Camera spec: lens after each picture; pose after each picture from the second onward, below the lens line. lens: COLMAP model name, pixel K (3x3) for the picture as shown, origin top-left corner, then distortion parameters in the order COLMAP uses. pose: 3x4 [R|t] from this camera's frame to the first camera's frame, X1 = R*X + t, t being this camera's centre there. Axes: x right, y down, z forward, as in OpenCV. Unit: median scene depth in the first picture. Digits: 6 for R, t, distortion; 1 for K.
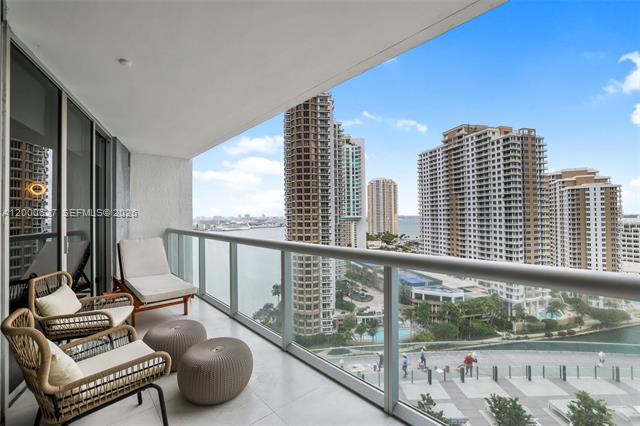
lens RADIAL K [[276.9, 0, 320.0], [0, 276.9, 213.0], [0, 0, 1]] dist [0.001095, 0.000083]
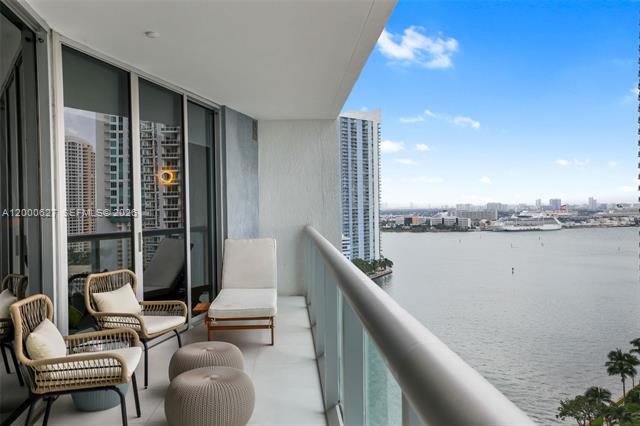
lens RADIAL K [[533.9, 0, 320.0], [0, 533.9, 213.0], [0, 0, 1]] dist [0.036567, -0.001022]
pose [[0.775560, 0.004139, -0.631260, 0.365879], [0.014787, 0.999585, 0.024721, -0.008077], [0.631100, -0.028508, 0.775177, 0.004919]]
